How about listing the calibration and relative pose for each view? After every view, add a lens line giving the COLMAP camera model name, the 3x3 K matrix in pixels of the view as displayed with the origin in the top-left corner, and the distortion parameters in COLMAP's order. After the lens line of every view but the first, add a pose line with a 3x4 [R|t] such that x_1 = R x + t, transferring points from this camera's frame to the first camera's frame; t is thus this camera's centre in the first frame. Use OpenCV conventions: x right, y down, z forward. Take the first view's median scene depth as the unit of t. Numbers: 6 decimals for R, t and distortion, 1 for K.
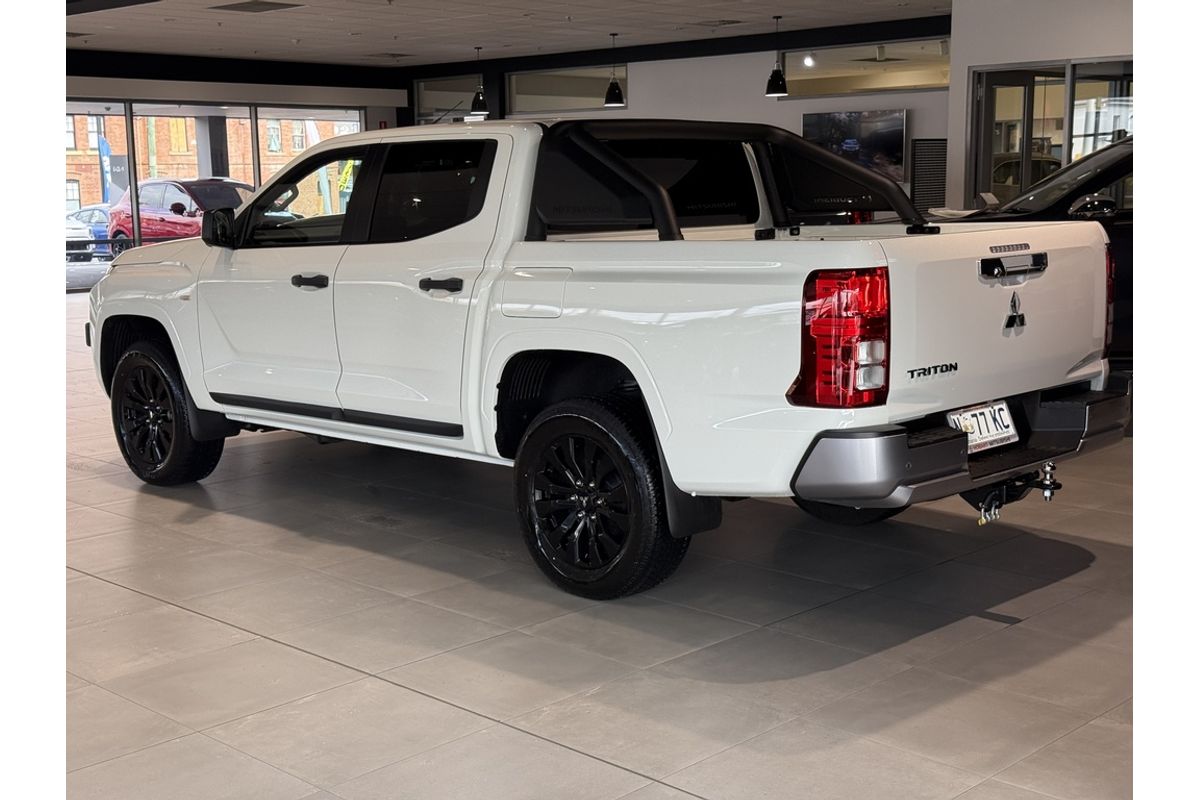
lens RADIAL K [[1511.5, 0, 602.1], [0, 1511.5, 393.3], [0, 0, 1]] dist [0.118127, 0.000000]
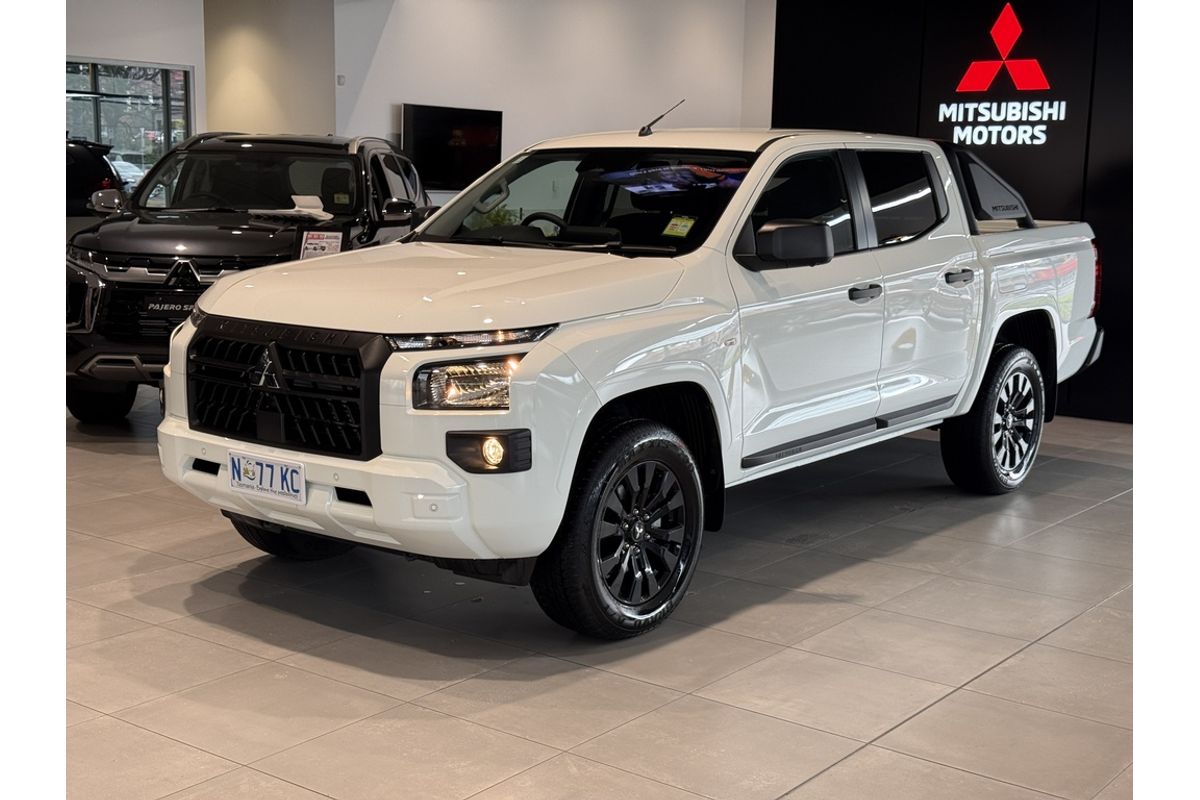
lens RADIAL K [[1511.5, 0, 601.1], [0, 1511.5, 406.8], [0, 0, 1]] dist [0.118127, 0.000000]
pose [[-0.117398, -0.143265, 0.982697, -1.164911], [0.128416, 0.979041, 0.158074, -0.183281], [-0.984747, 0.144751, -0.096540, 1.320909]]
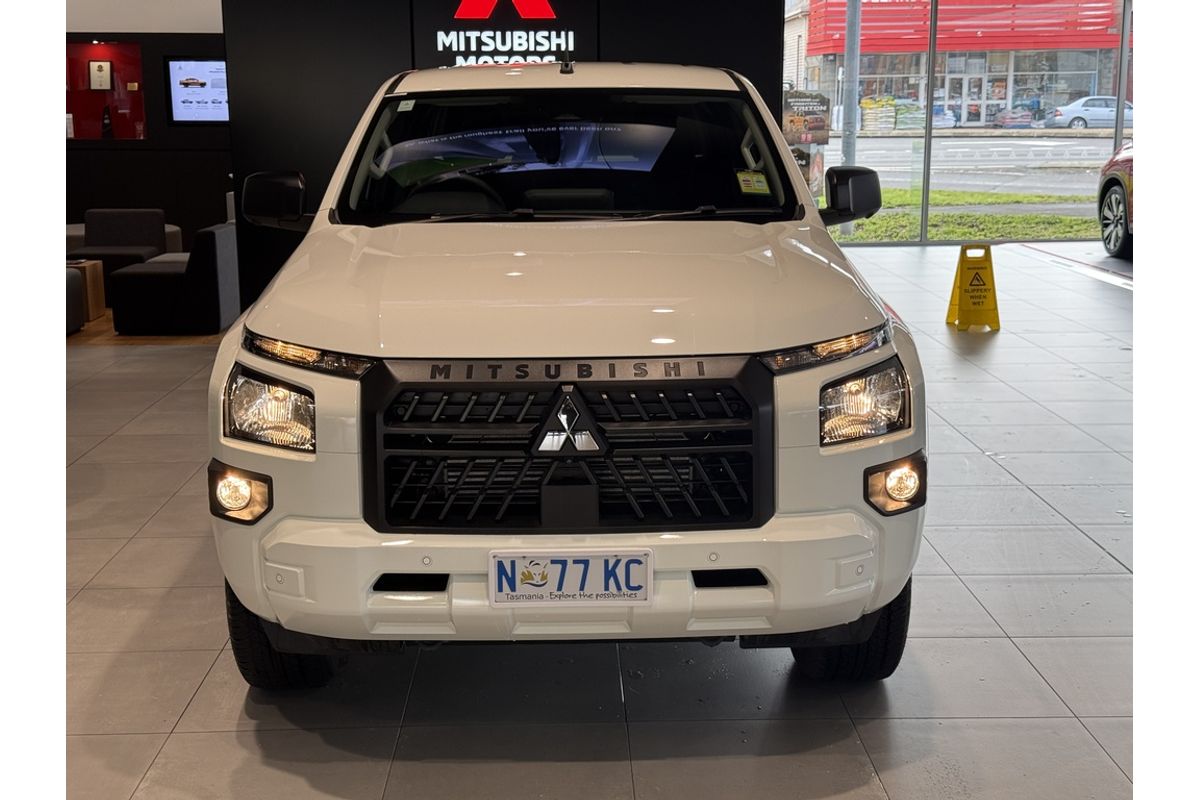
lens RADIAL K [[1511.5, 0, 601.2], [0, 1511.5, 395.2], [0, 0, 1]] dist [0.118127, 0.000000]
pose [[-0.714930, -0.117682, 0.689221, -0.749448], [0.116790, 0.951786, 0.283661, -0.263189], [-0.689373, 0.283292, -0.666716, 1.763902]]
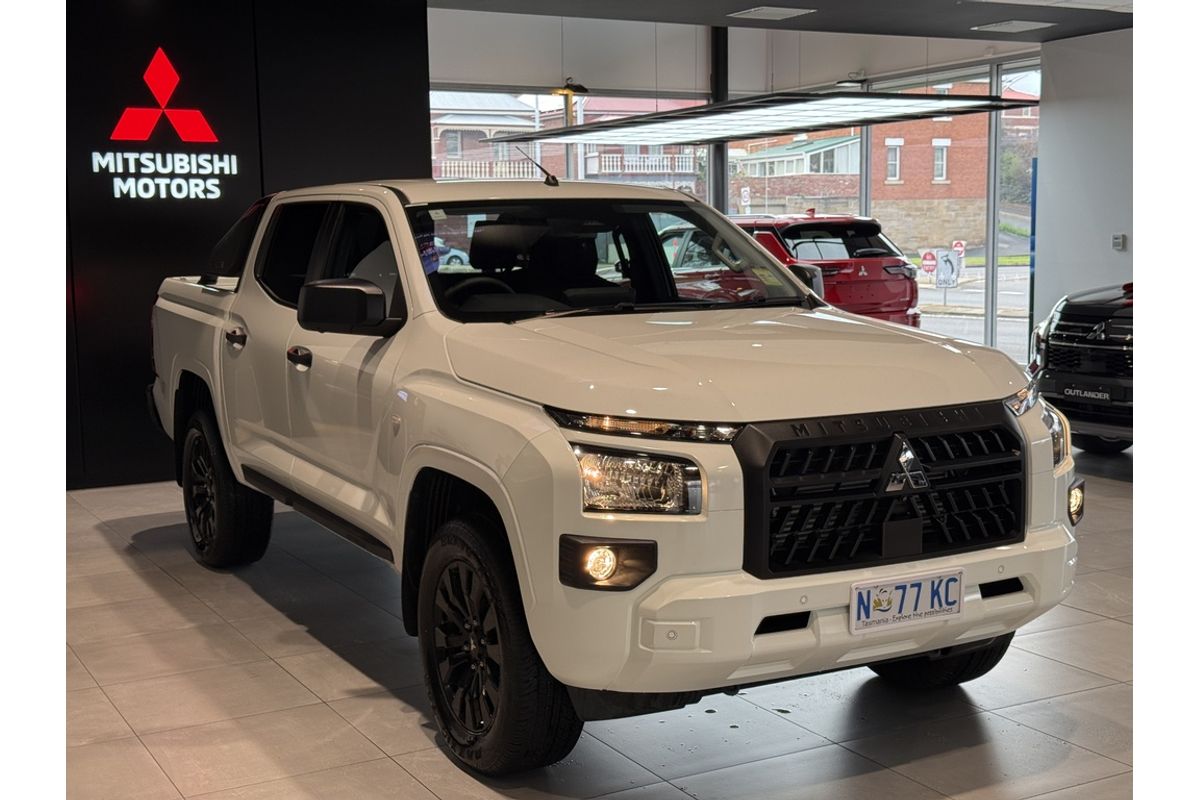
lens RADIAL K [[1511.5, 0, 611.3], [0, 1511.5, 398.6], [0, 0, 1]] dist [0.118127, 0.000000]
pose [[-0.956612, -0.004720, 0.291327, -0.435505], [0.069735, 0.967100, 0.244651, -0.292780], [-0.282897, 0.254352, -0.924811, 2.030275]]
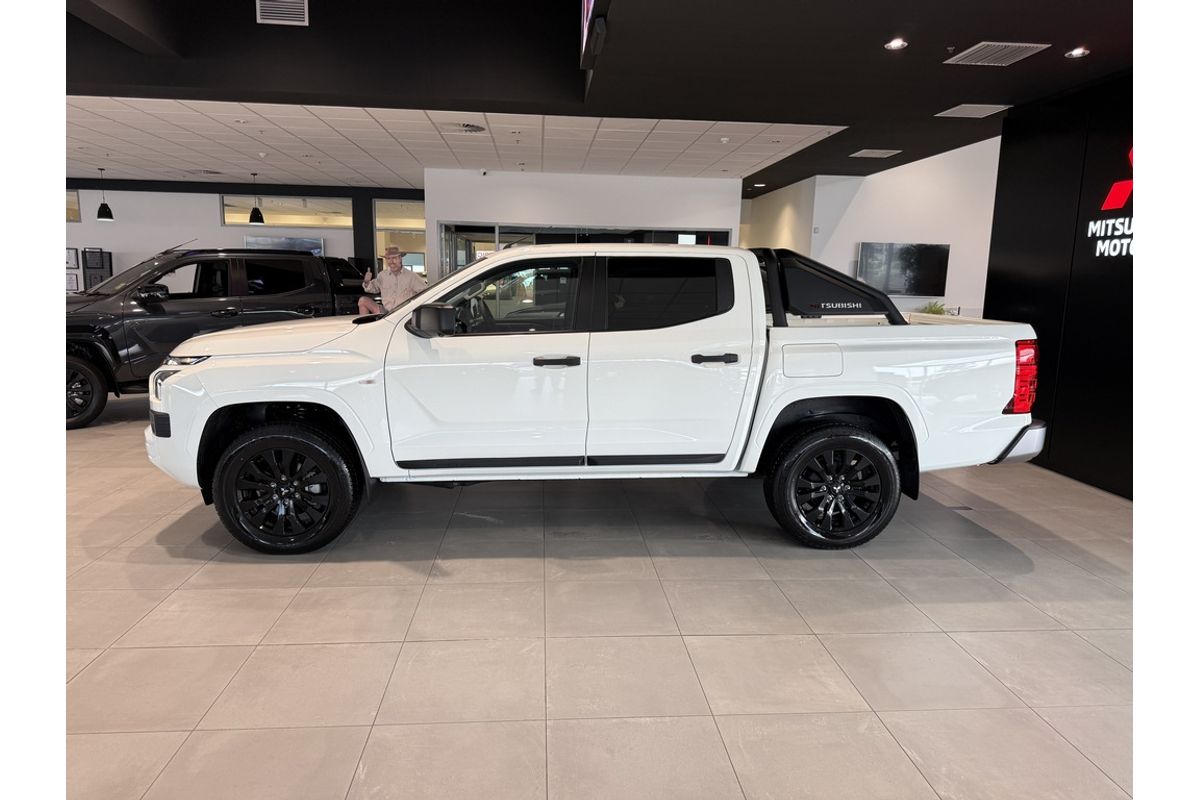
lens RADIAL K [[755.7, 0, 604.9], [0, 755.7, 405.0], [0, 0, 1]] dist [0.026192, -0.017481]
pose [[0.659949, -0.101580, 0.744412, -0.668336], [0.082603, 0.994621, 0.062493, -0.076752], [-0.746756, 0.020248, 0.664790, 0.573476]]
